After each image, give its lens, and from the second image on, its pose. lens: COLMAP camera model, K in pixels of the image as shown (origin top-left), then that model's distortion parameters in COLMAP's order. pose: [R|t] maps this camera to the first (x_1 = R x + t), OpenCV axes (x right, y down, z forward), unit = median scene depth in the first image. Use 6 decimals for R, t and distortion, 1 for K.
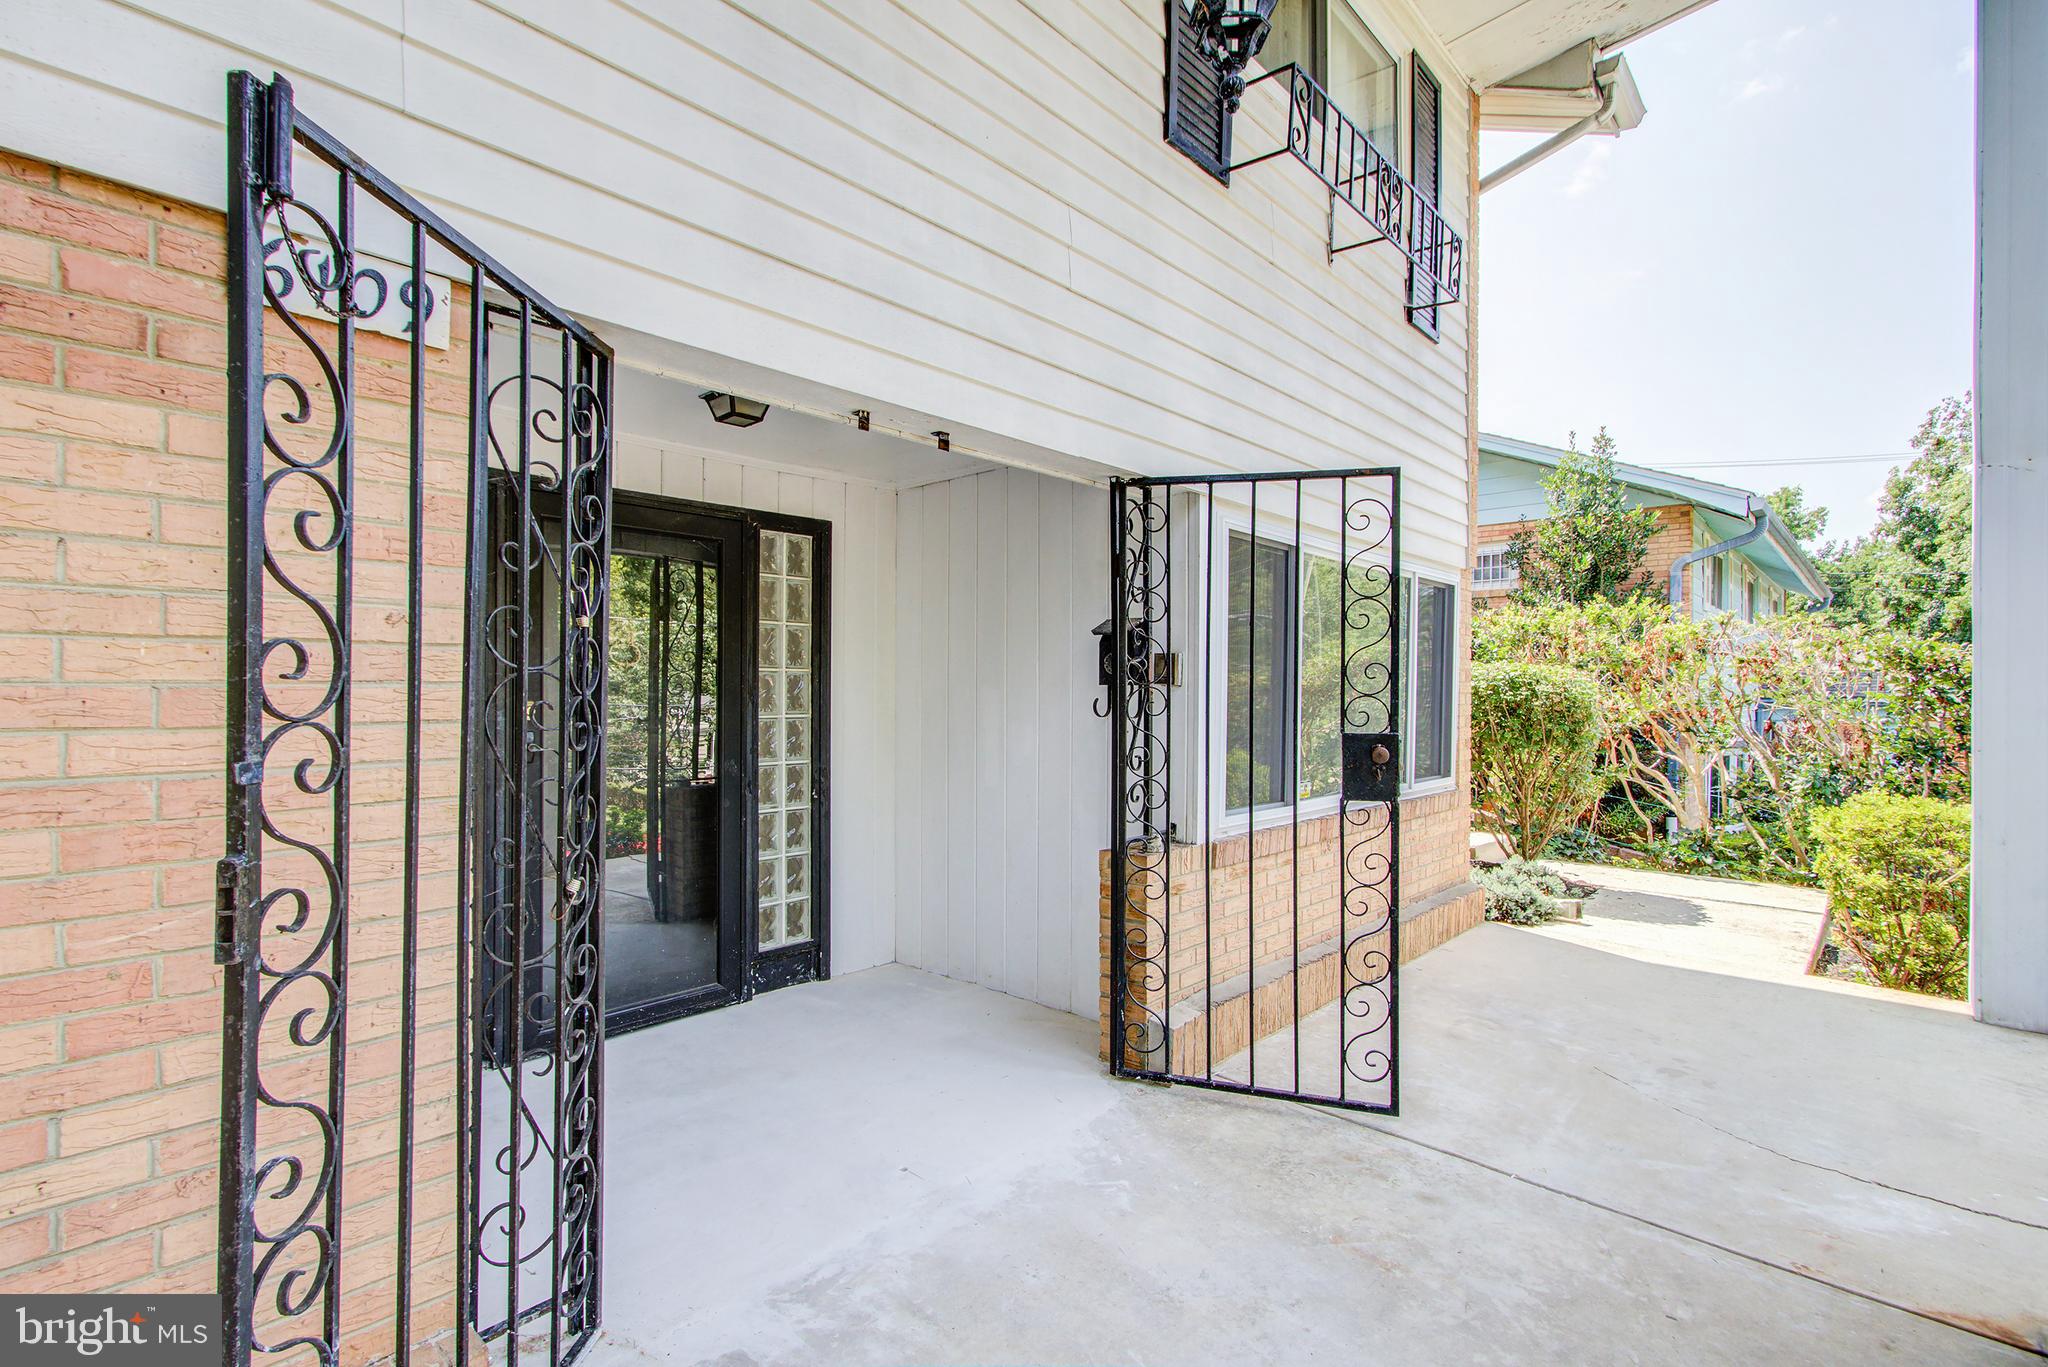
lens RADIAL K [[960.6, 0, 1007.1], [0, 960.6, 683.8], [0, 0, 1]] dist [0.002406, 0.002069]
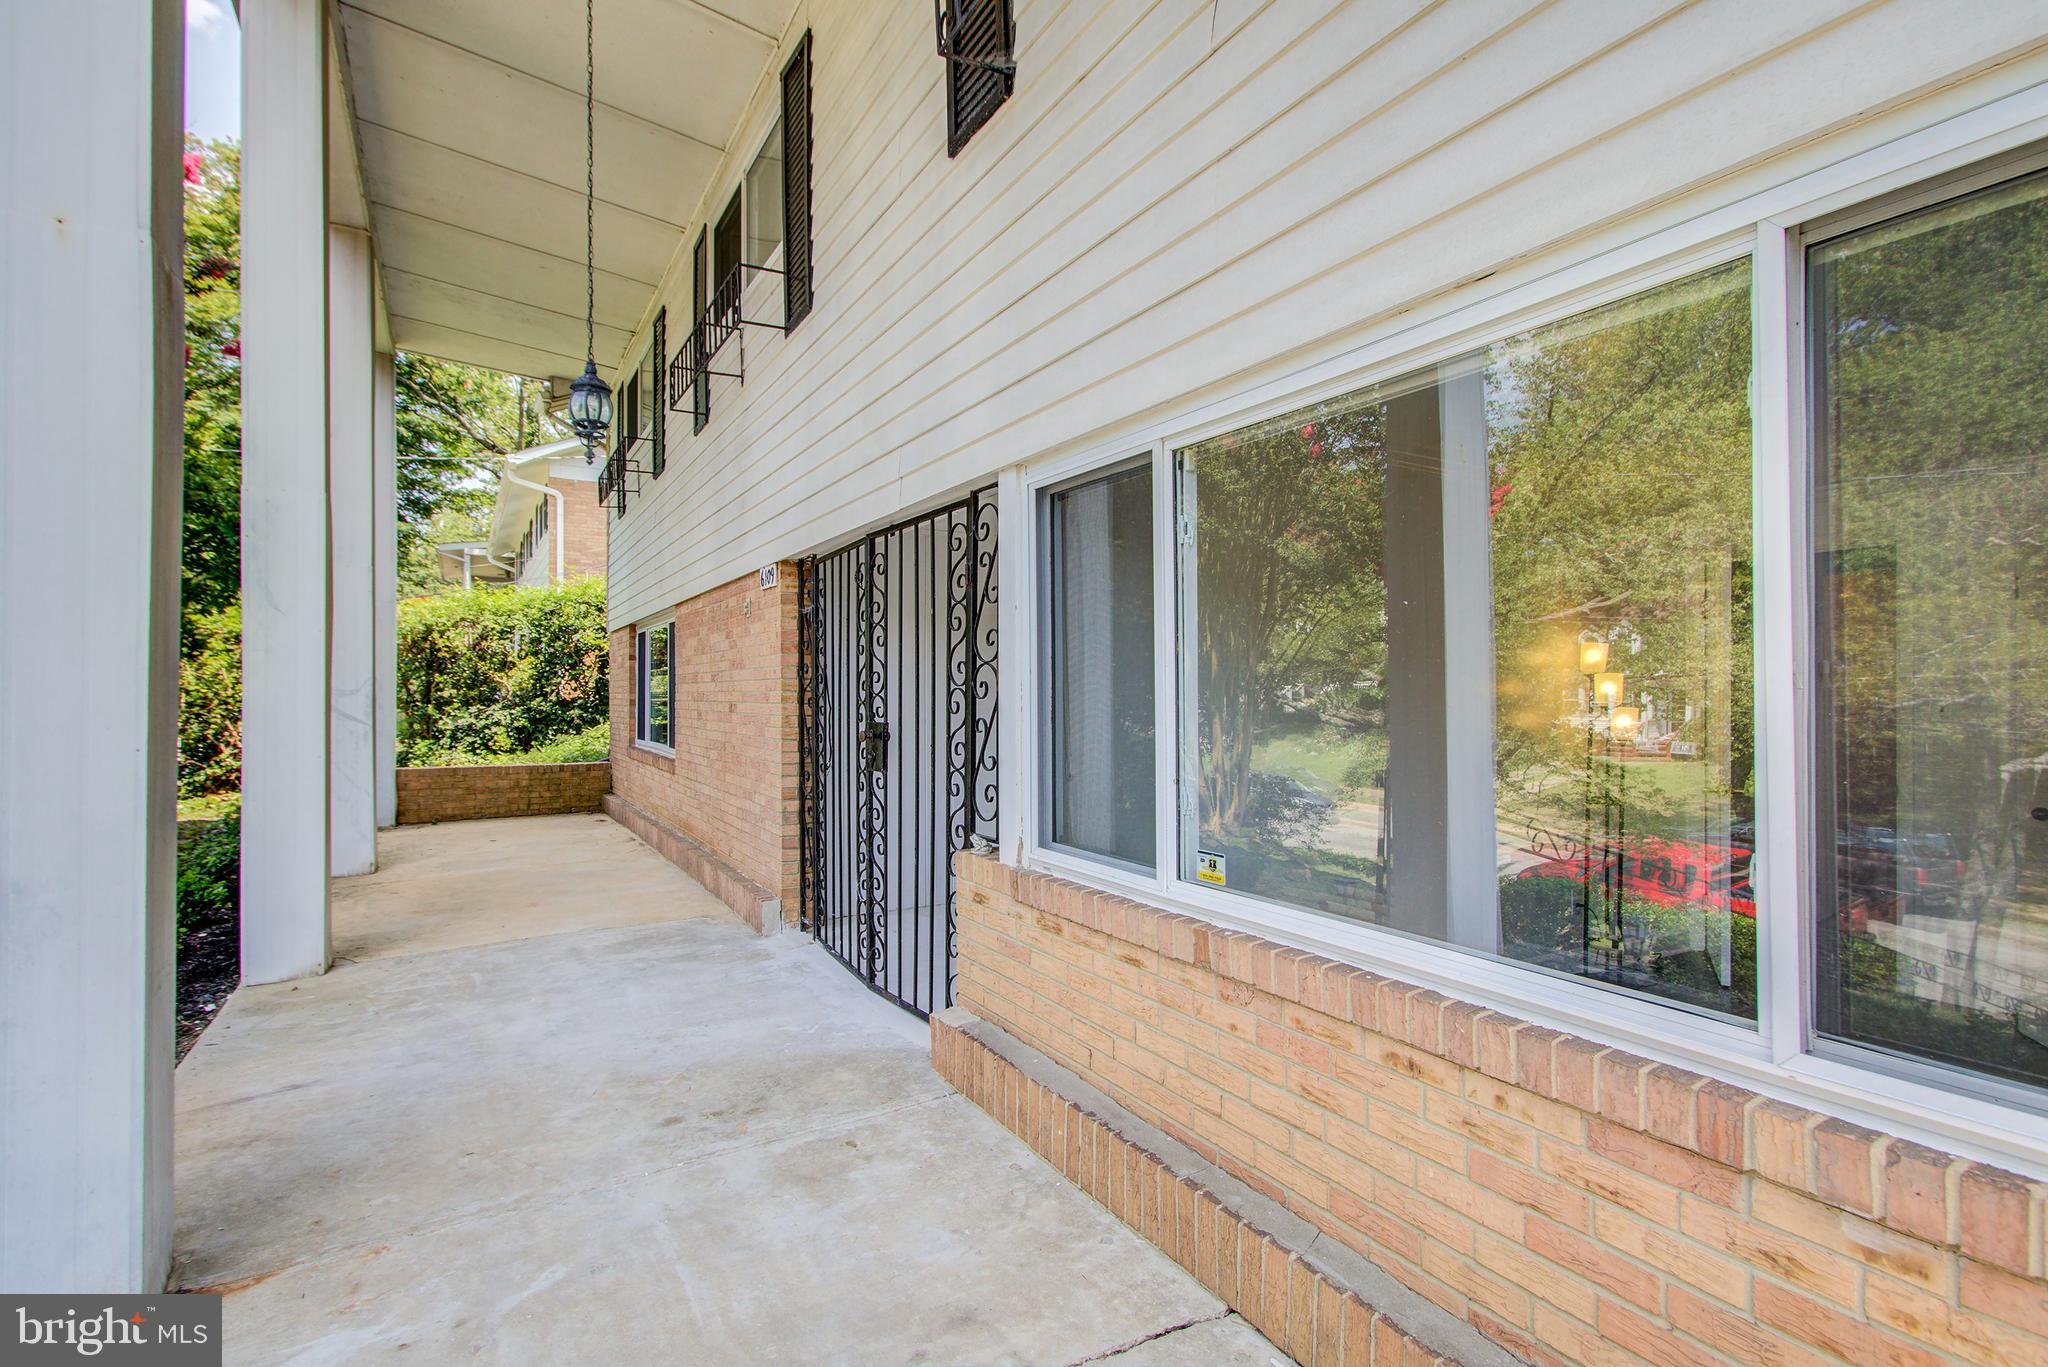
lens RADIAL K [[960.6, 0, 1008.3], [0, 960.6, 688.6], [0, 0, 1]] dist [0.002406, 0.002069]
pose [[-0.296129, -0.009269, -0.955103, 1.417136], [0.004554, 0.999928, -0.011116, 0.019455], [0.955137, -0.007641, -0.296065, 1.710868]]
